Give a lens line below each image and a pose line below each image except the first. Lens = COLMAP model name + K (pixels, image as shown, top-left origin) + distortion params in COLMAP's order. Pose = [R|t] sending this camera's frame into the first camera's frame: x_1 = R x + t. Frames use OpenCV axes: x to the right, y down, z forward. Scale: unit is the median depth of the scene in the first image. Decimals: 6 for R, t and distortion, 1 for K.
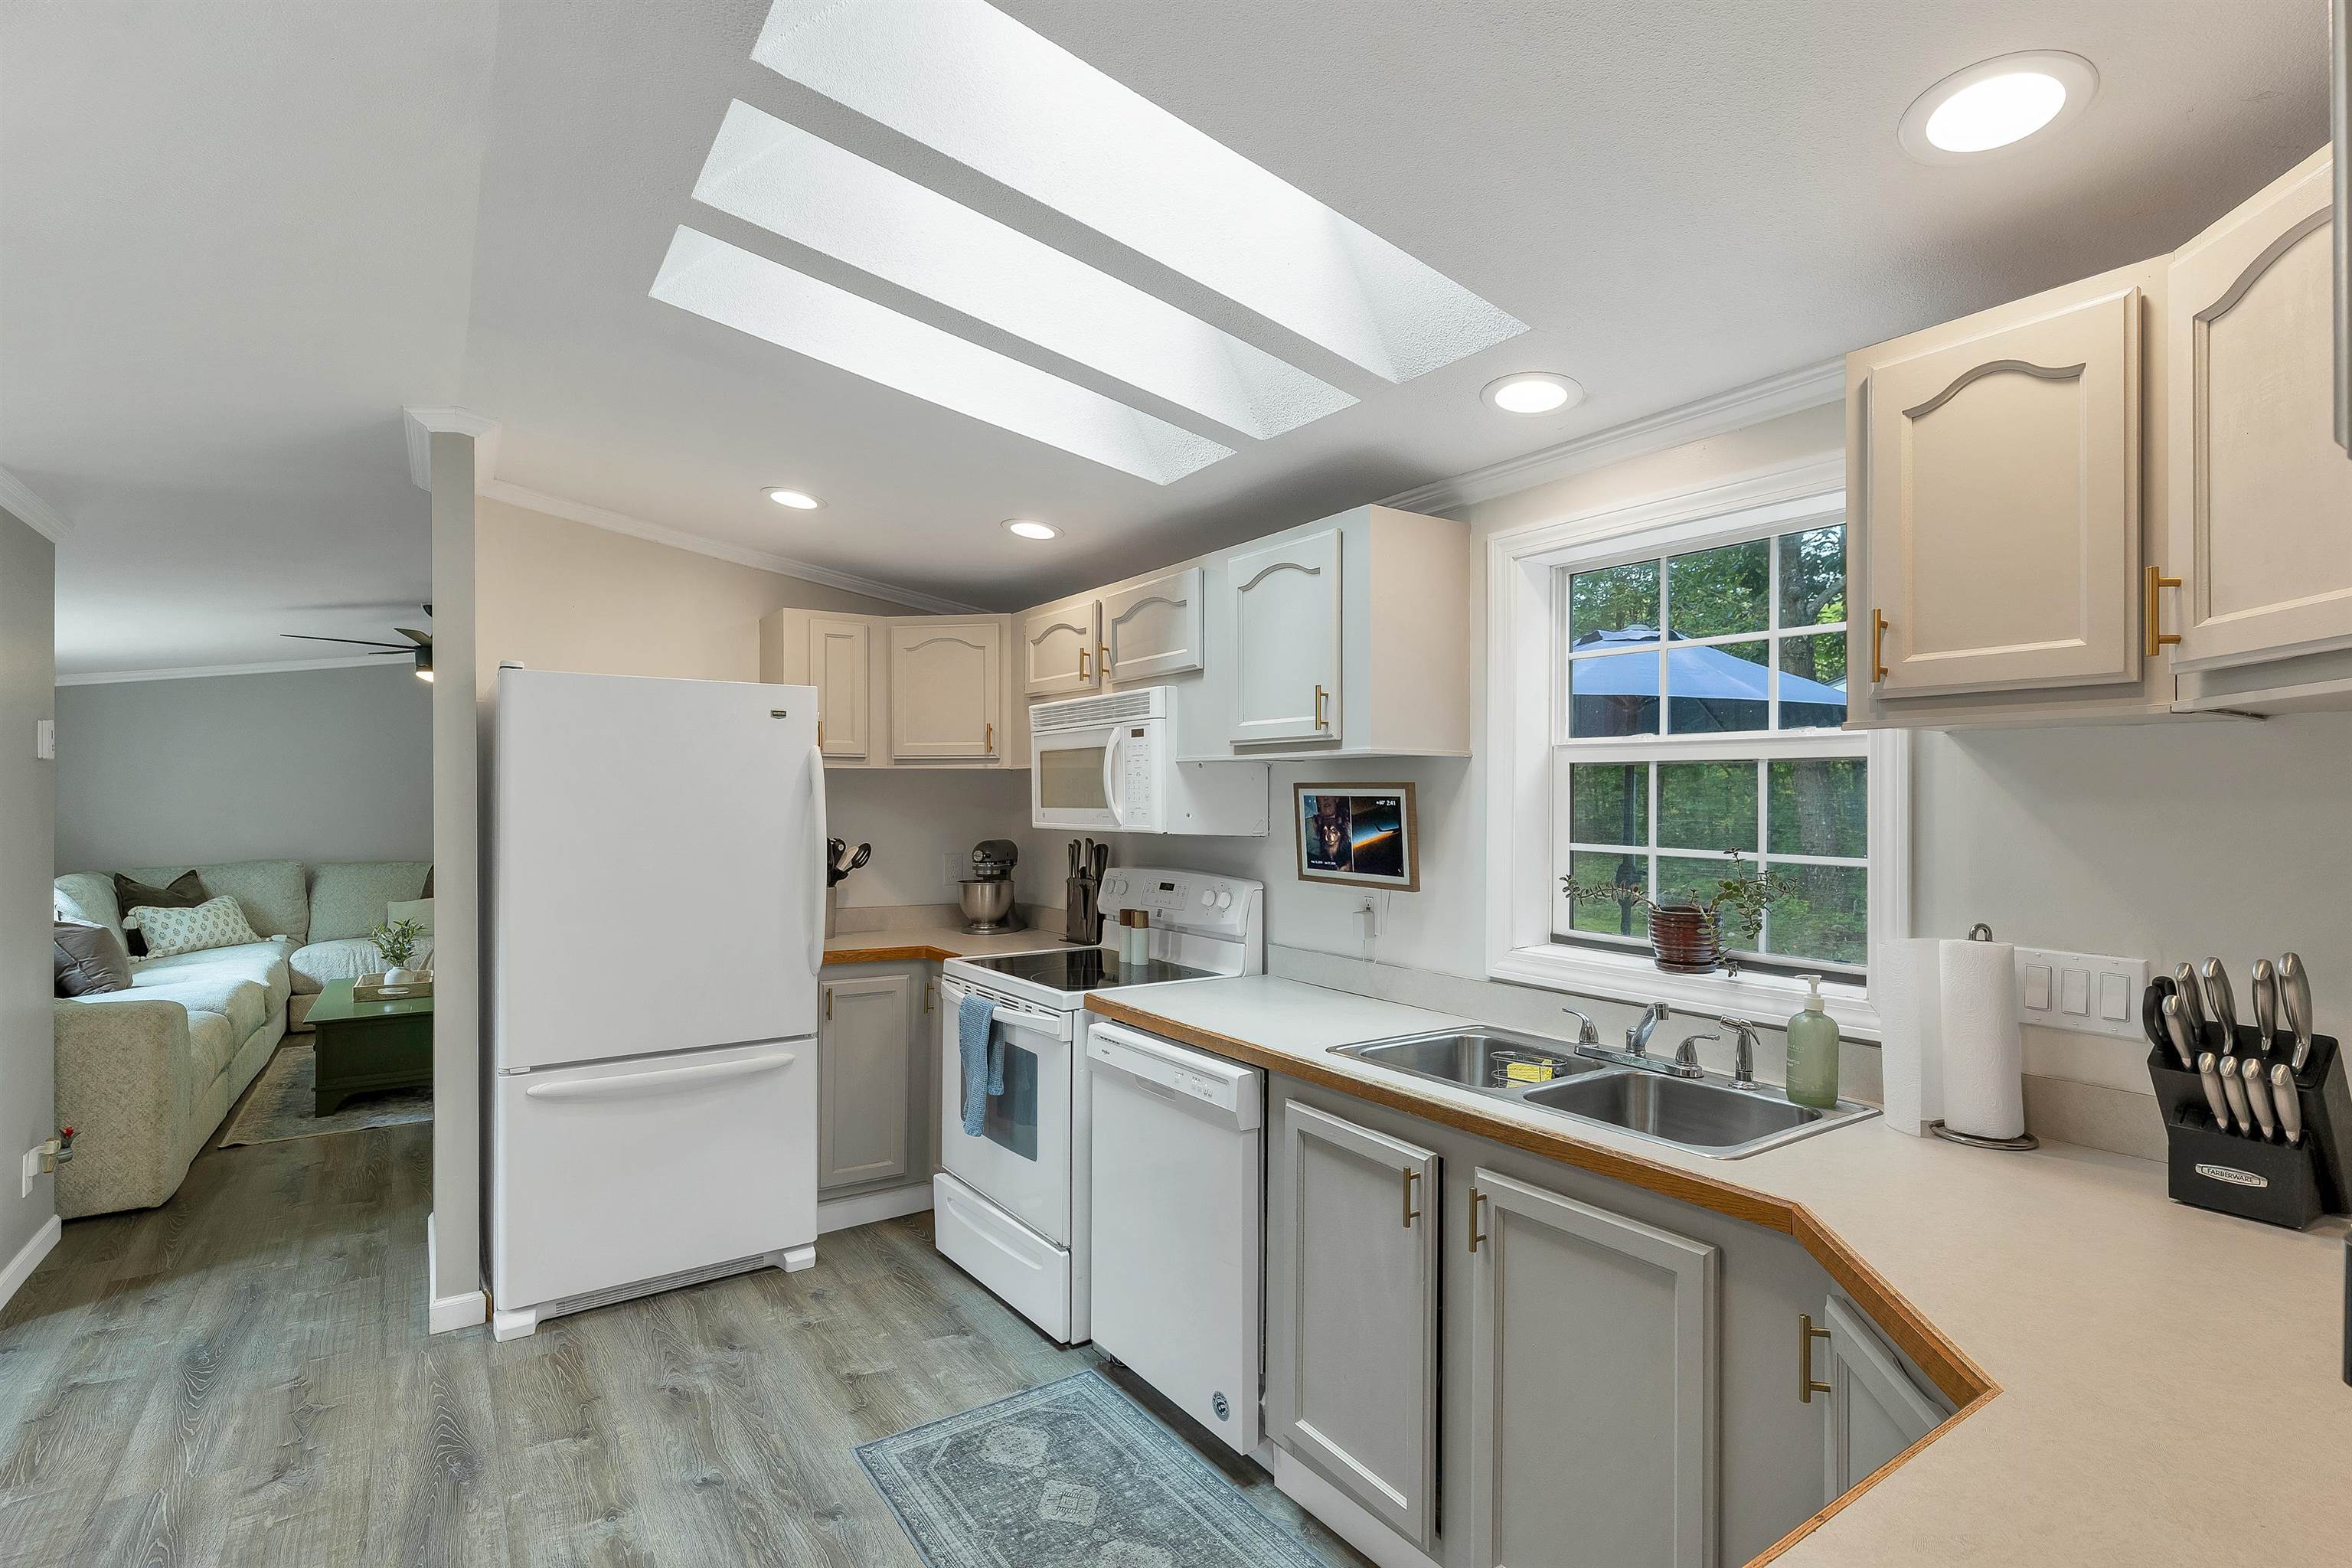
lens RADIAL K [[1133.0, 0, 1183.5], [0, 1133.0, 795.4], [0, 0, 1]] dist [0.003863, -0.000108]
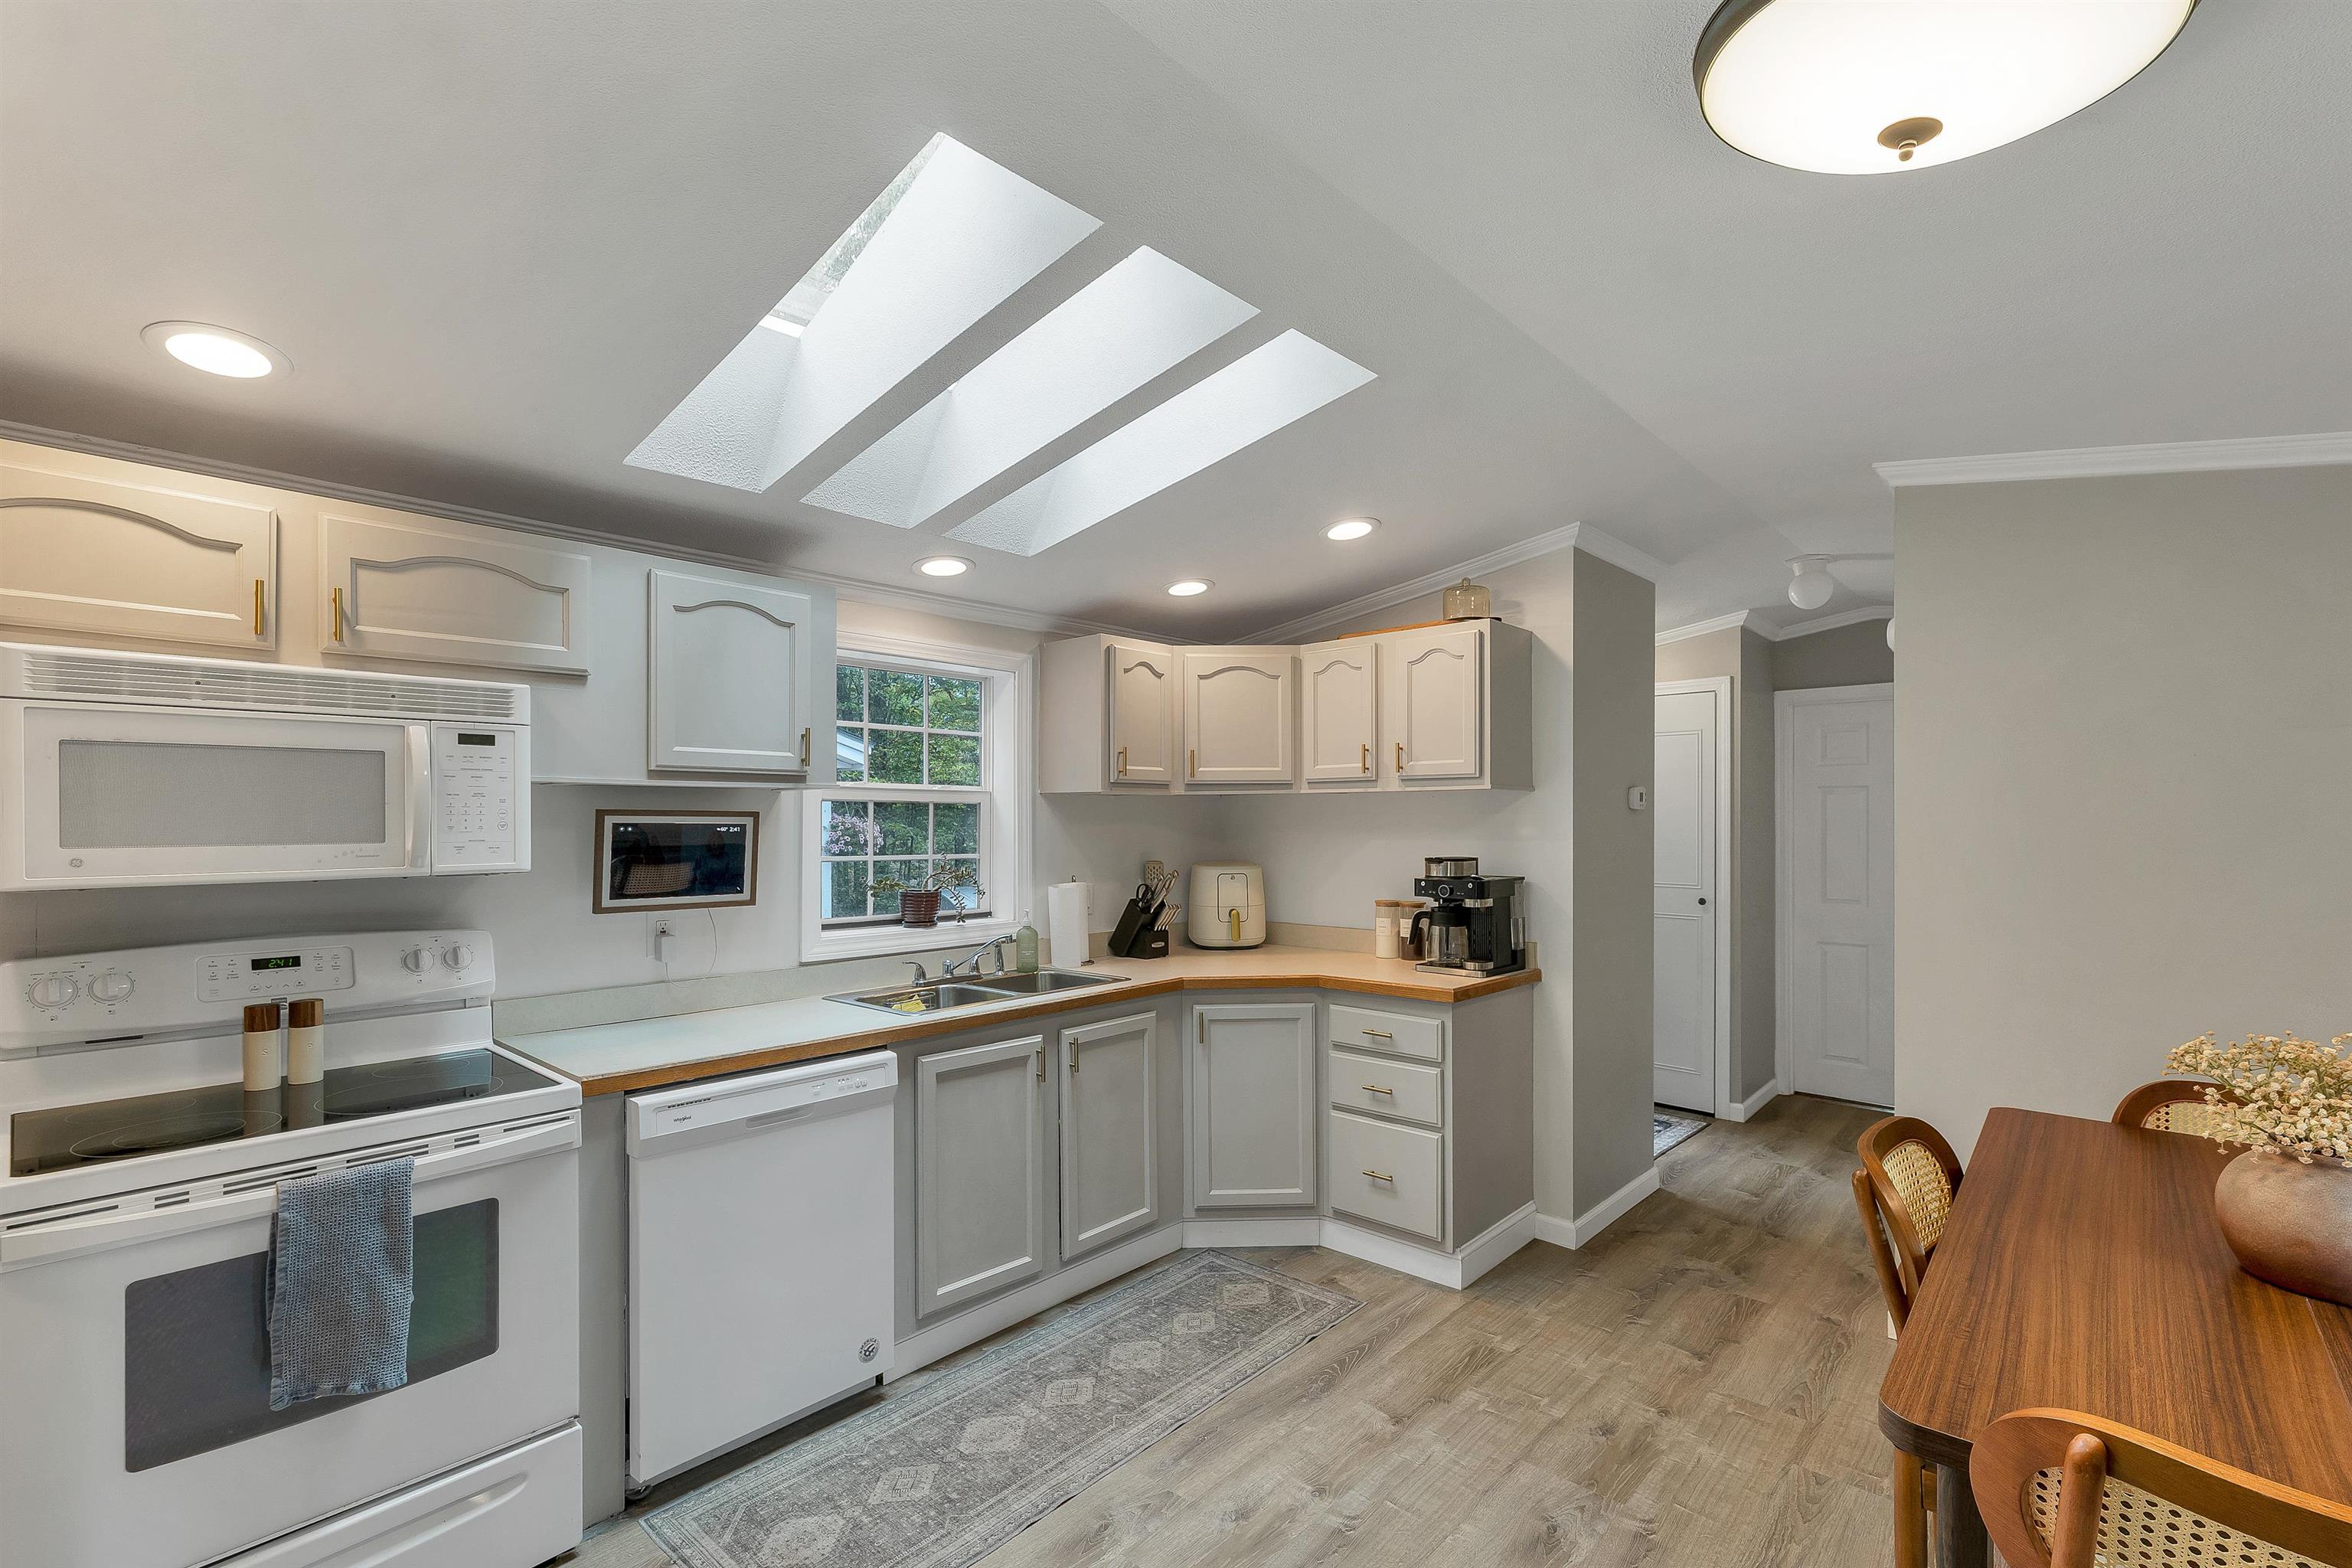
lens RADIAL K [[1024.6, 0, 1178.2], [0, 1024.6, 823.0], [0, 0, 1]] dist [0.003755, 0.000020]
pose [[-0.228447, -0.002753, 0.973553, -0.742309], [0.001056, 0.999995, 0.003076, -0.001958], [-0.973556, 0.001731, -0.228443, 0.653143]]
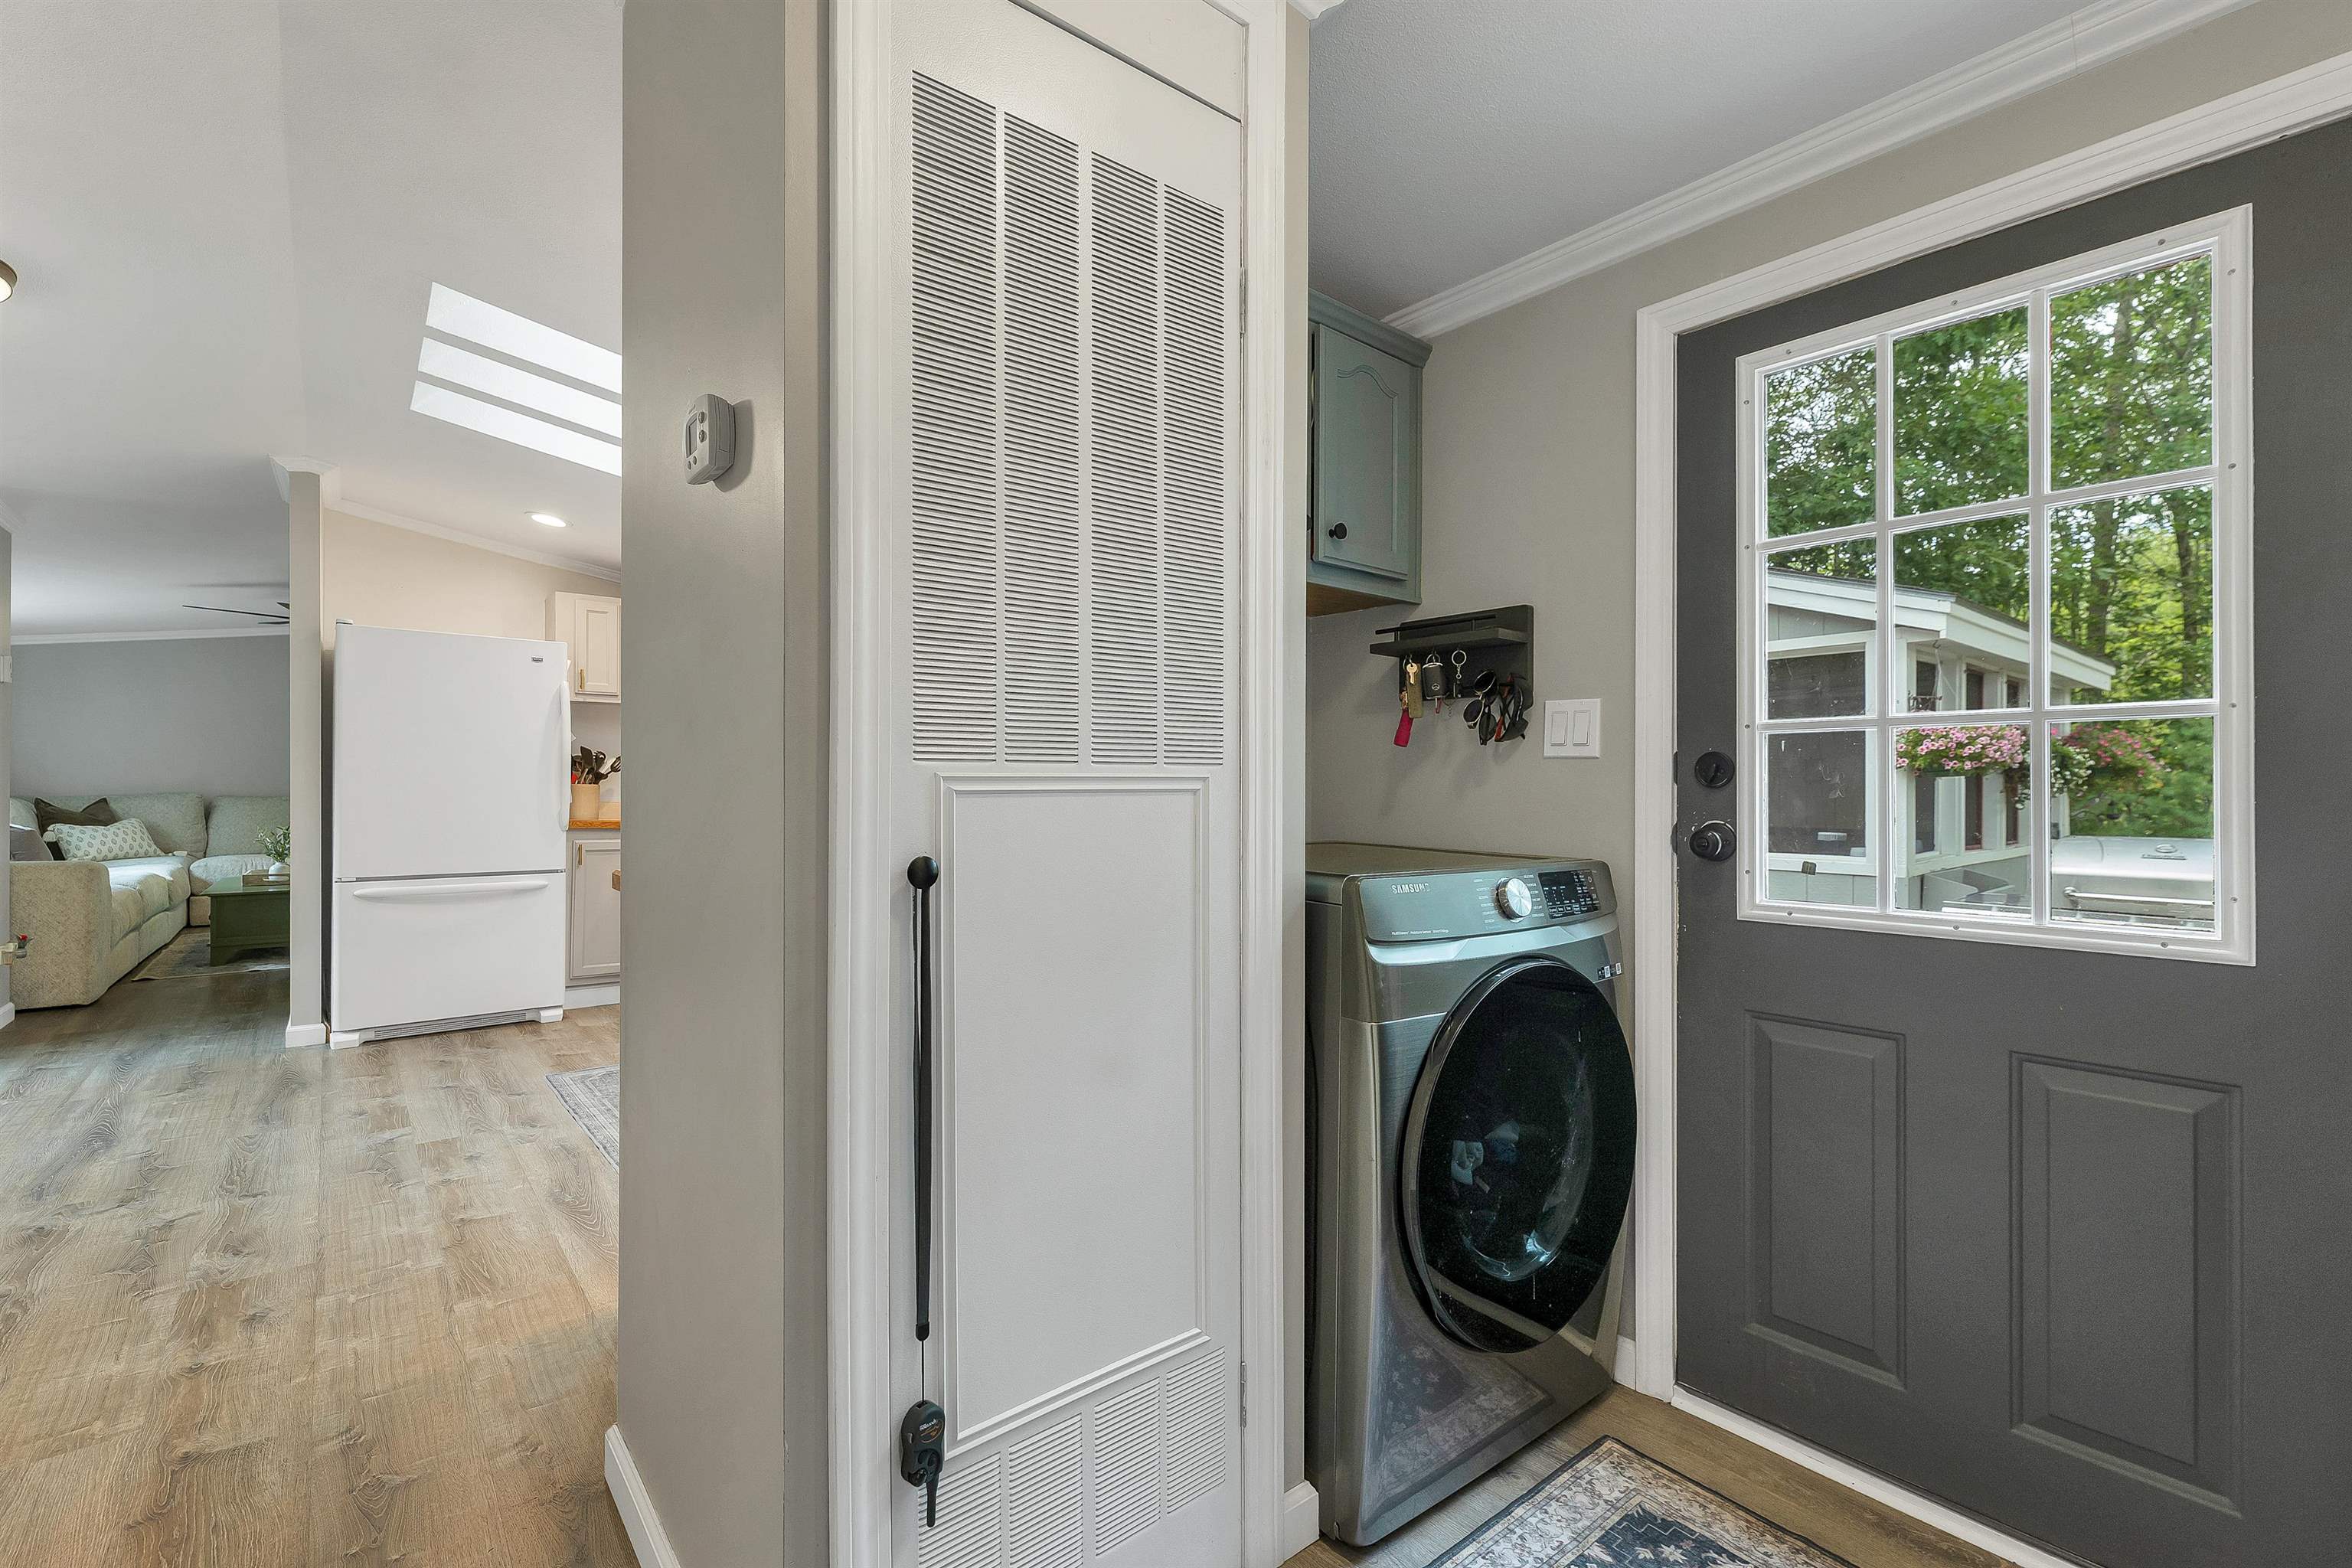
lens RADIAL K [[1024.6, 0, 1180.6], [0, 1024.6, 787.8], [0, 0, 1]] dist [0.003755, 0.000020]
pose [[0.995048, 0.005417, 0.099248, 0.371159], [-0.005789, 0.999977, 0.003463, 0.090890], [-0.099227, -0.004020, 0.995057, -0.468056]]
